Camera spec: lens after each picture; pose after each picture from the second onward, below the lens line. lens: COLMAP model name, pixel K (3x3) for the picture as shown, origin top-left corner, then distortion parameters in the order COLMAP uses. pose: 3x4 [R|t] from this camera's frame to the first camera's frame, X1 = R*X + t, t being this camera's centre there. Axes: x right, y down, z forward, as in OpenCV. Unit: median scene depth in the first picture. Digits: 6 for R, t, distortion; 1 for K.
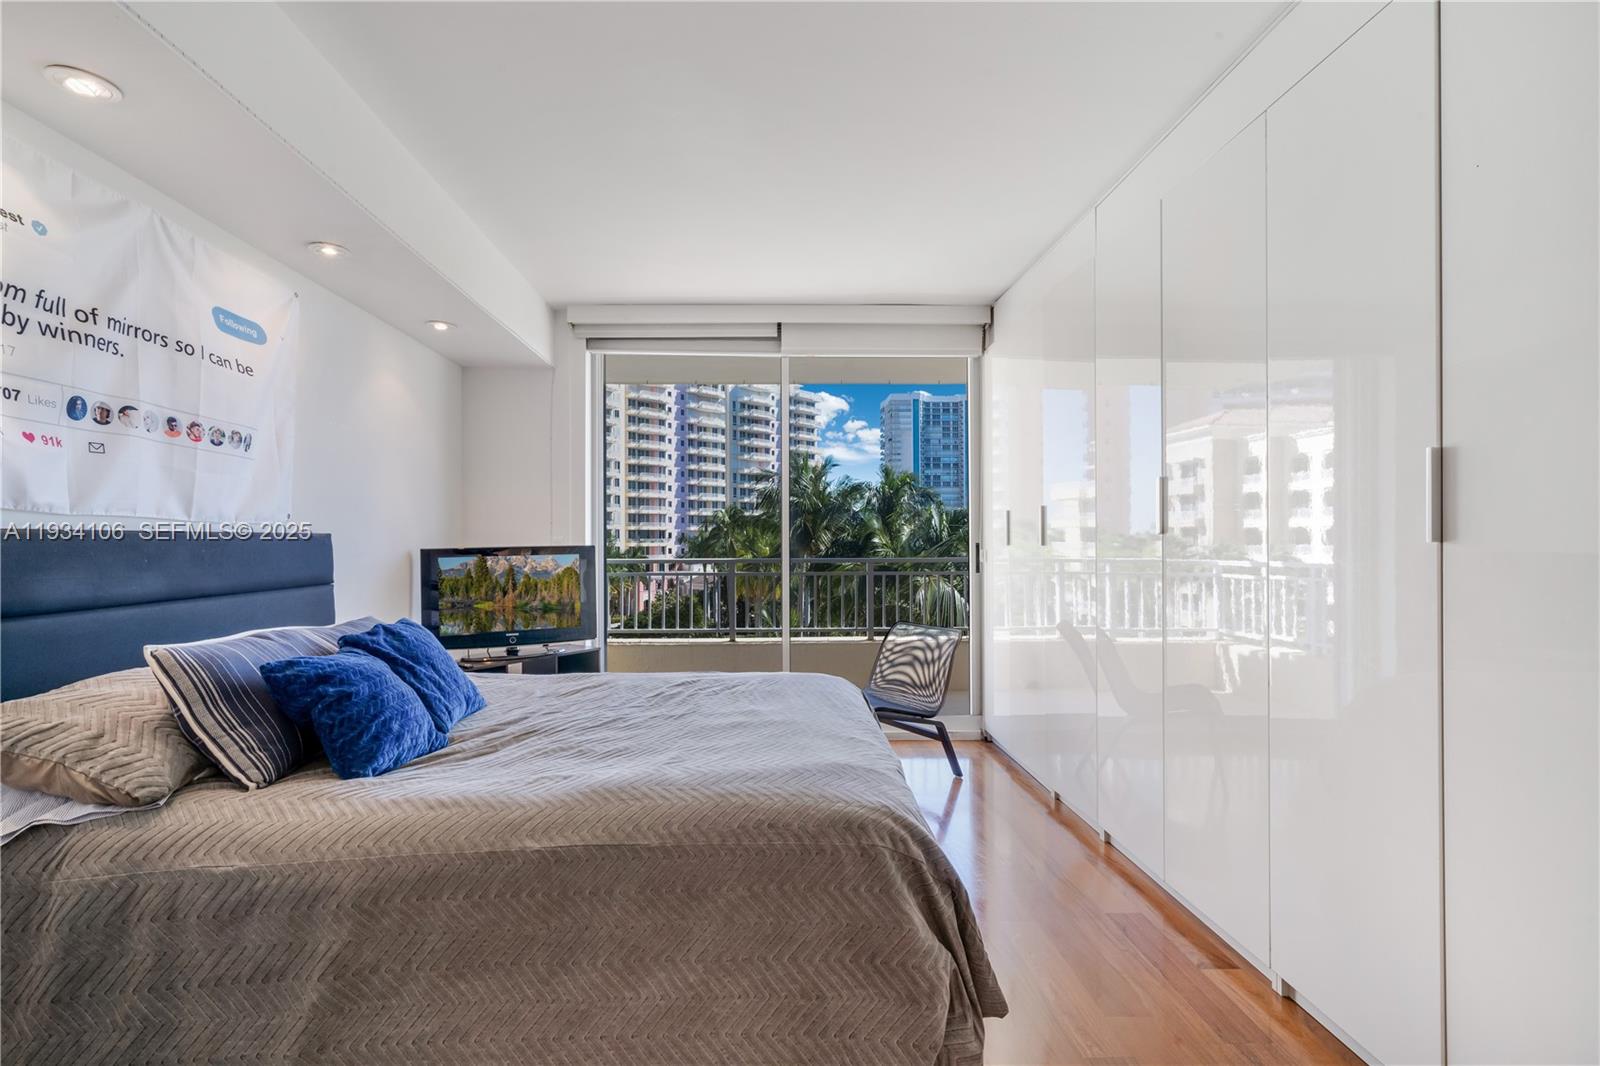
lens RADIAL K [[734.9, 0, 778.4], [0, 734.9, 527.1], [0, 0, 1]] dist [0.004859, 0.000037]
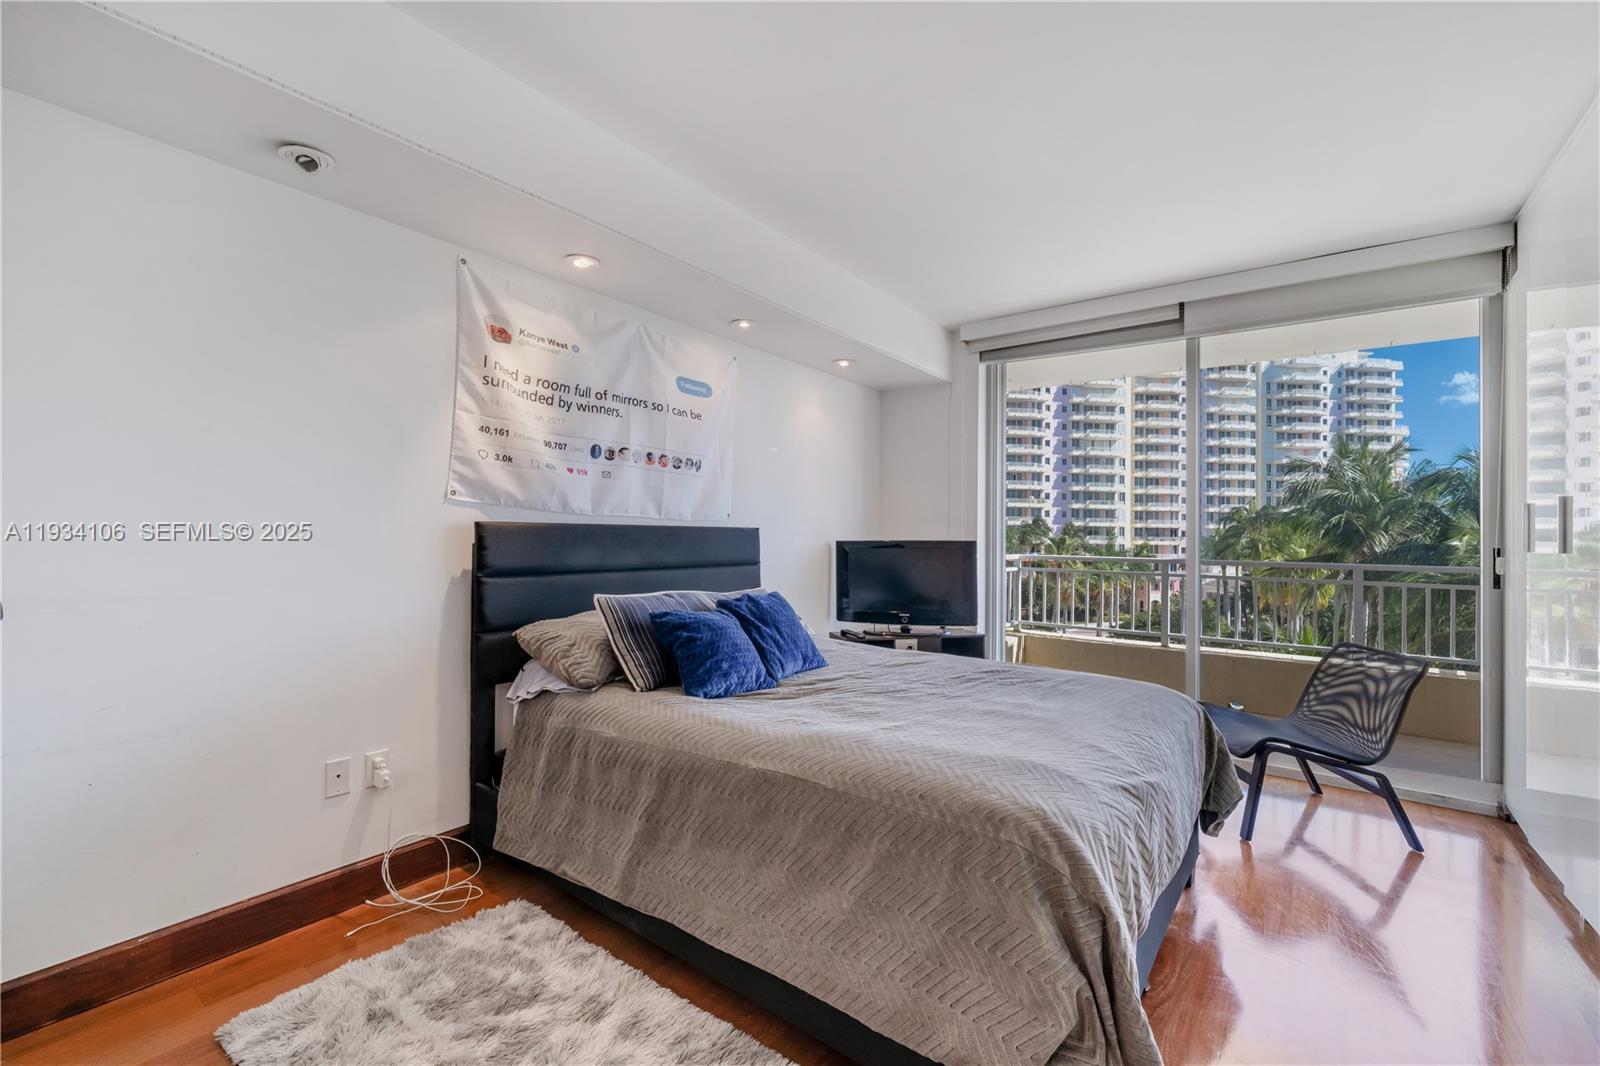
lens RADIAL K [[684.8, 0, 791.9], [0, 684.8, 525.9], [0, 0, 1]] dist [0.002246, -0.000384]
pose [[0.779818, 0.006331, -0.625974, 0.305964], [-0.004795, 0.999980, 0.004140, -0.000498], [0.625988, -0.000227, 0.779833, 0.053659]]
